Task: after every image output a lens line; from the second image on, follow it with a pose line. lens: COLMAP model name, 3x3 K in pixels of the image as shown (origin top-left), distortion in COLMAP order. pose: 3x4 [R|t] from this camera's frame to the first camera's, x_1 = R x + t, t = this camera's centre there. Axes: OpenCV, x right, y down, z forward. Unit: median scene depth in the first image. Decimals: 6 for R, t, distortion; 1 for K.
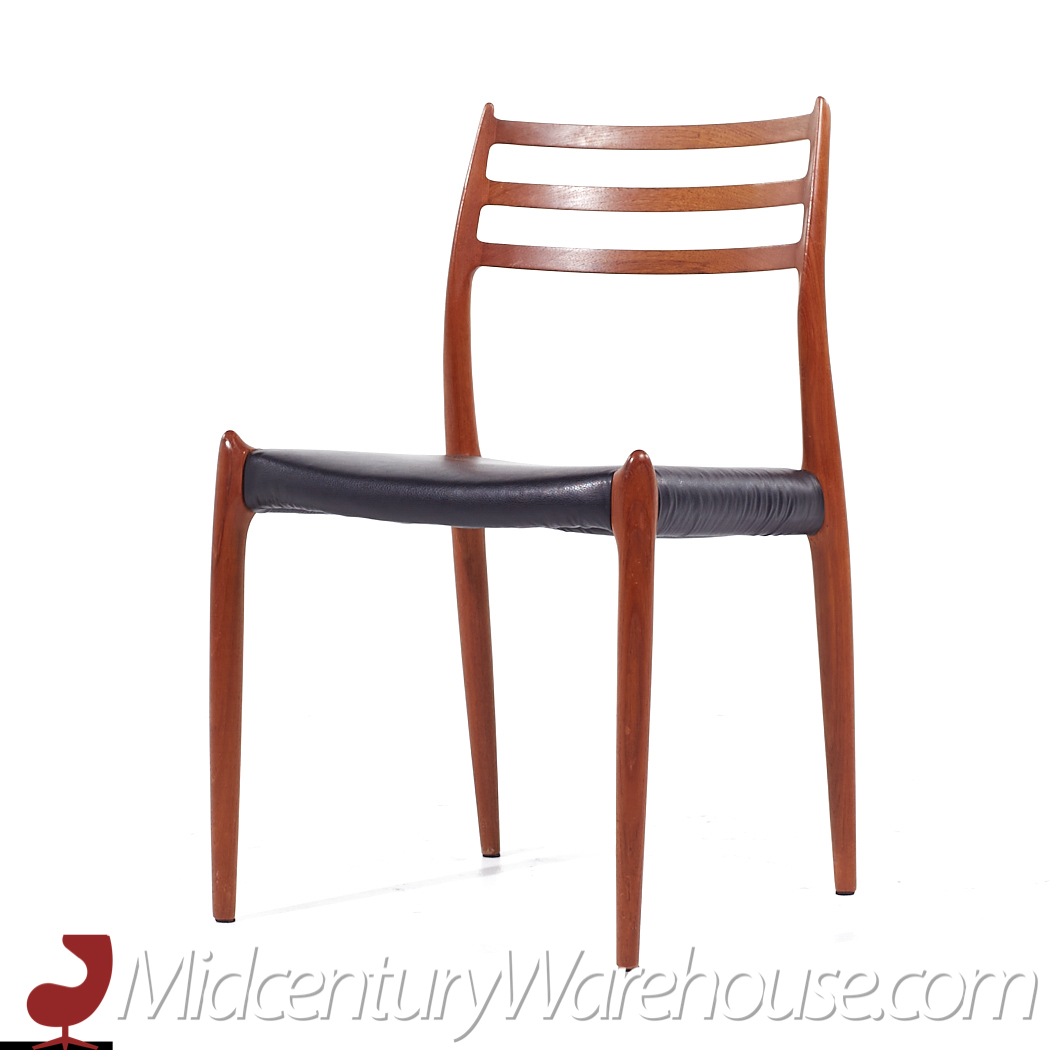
lens RADIAL K [[3749.9, 0, 525.0], [0, 3749.9, 525.0], [0, 0, 1]] dist [-0.001059, 0.805141]
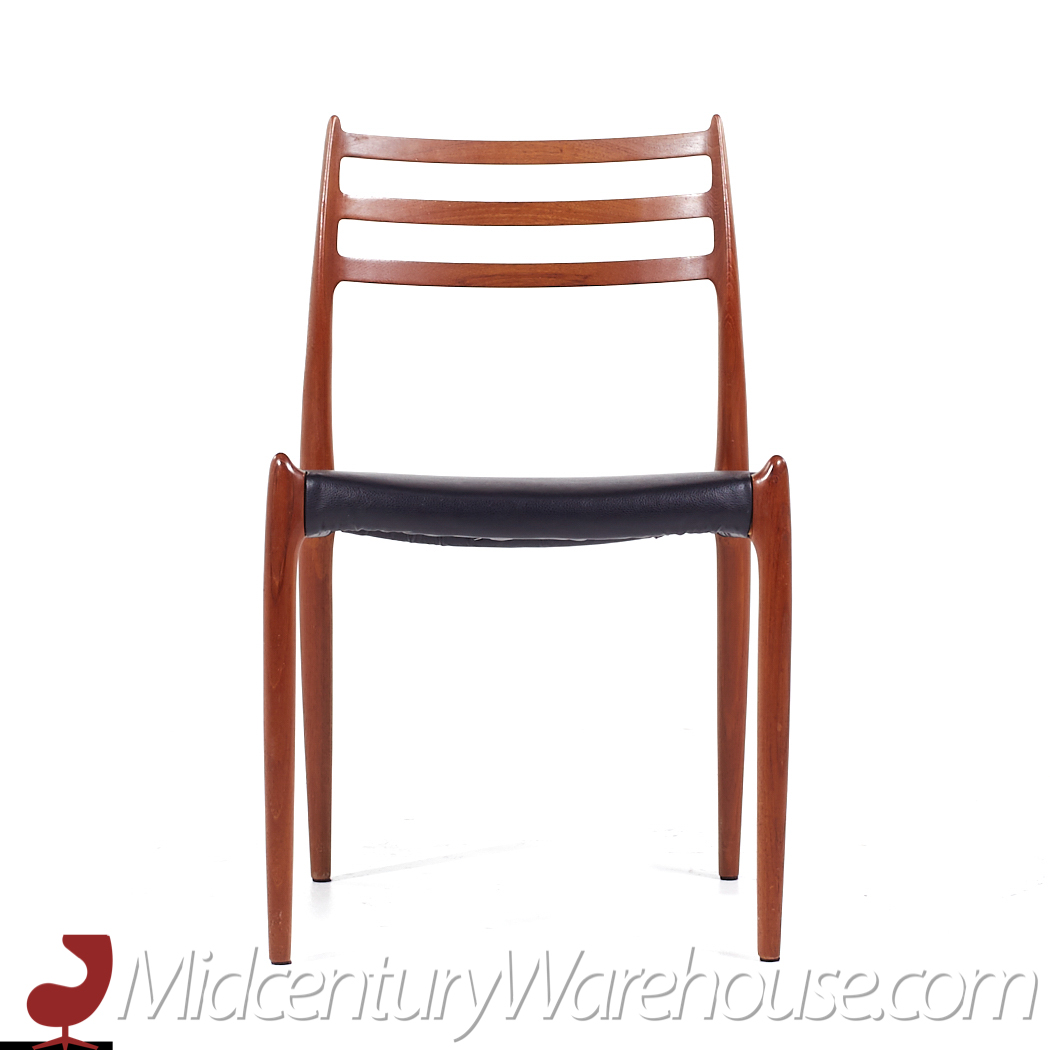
lens RADIAL K [[3749.9, 0, 525.0], [0, 3749.9, 525.0], [0, 0, 1]] dist [-0.001059, 0.805141]
pose [[0.831513, -0.044435, 0.553725, -0.530323], [0.049607, 0.998753, 0.005655, -0.008565], [-0.553285, 0.022767, 0.832681, 0.159572]]
